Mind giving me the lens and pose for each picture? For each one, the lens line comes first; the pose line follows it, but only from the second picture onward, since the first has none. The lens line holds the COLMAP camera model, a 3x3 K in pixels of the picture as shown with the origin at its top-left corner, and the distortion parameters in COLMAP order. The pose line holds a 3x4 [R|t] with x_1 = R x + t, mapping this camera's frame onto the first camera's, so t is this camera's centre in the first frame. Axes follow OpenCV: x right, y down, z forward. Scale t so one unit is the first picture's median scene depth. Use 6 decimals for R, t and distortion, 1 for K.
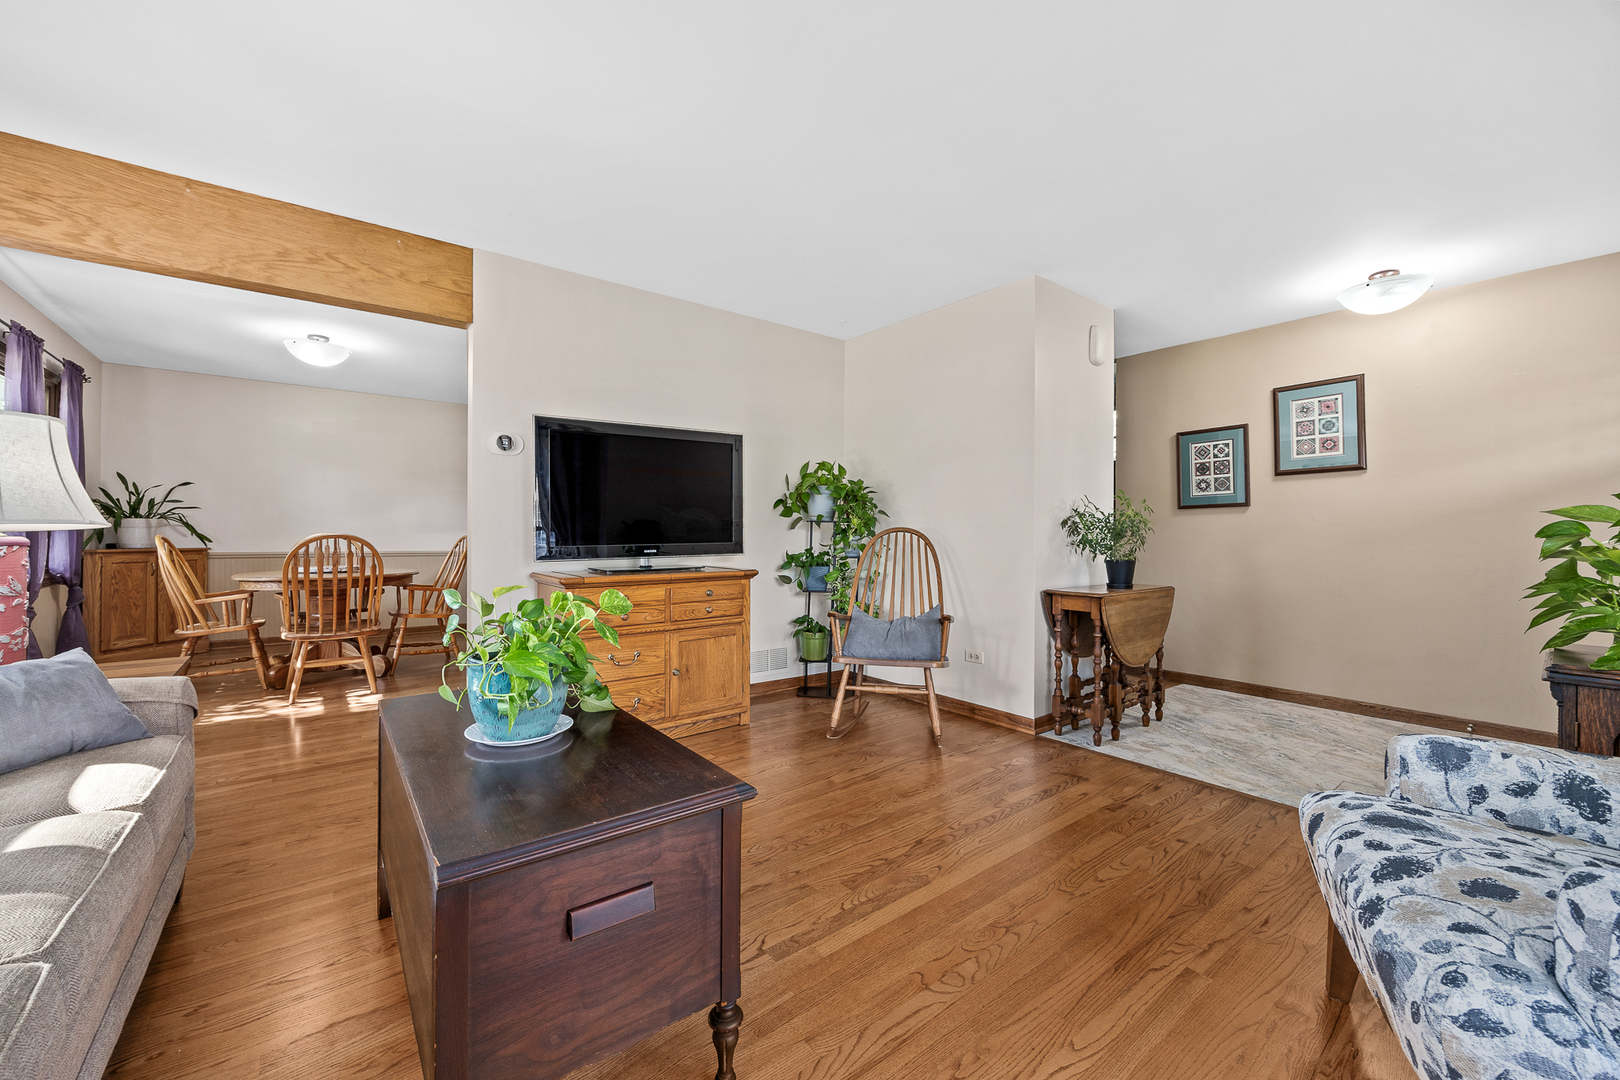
lens RADIAL K [[635.3, 0, 805.8], [0, 635.3, 535.1], [0, 0, 1]] dist [-0.000771, -0.000093]
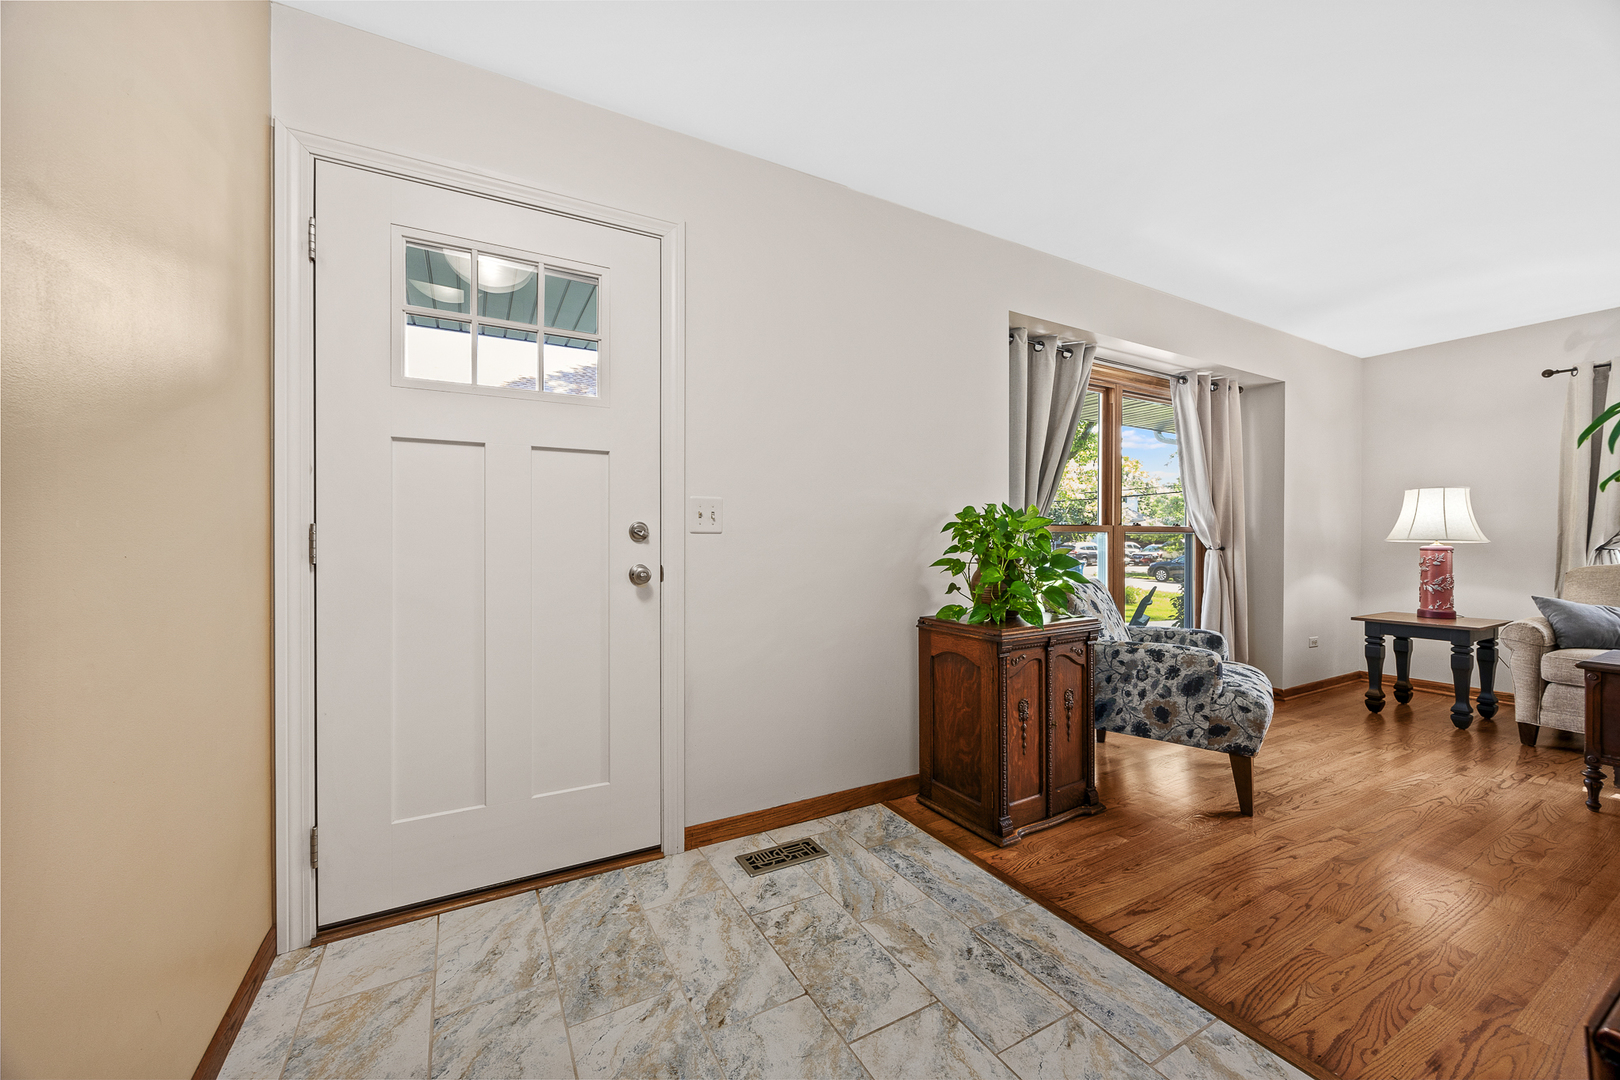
lens RADIAL K [[617.6, 0, 810.0], [0, 617.6, 540.0], [0, 0, 1]] dist [0.000773, 0.000064]
pose [[-0.987209, -0.006340, 0.159303, 0.653590], [-0.005582, 0.999971, 0.005203, -0.001407], [-0.159331, 0.004247, -0.987216, 1.057464]]
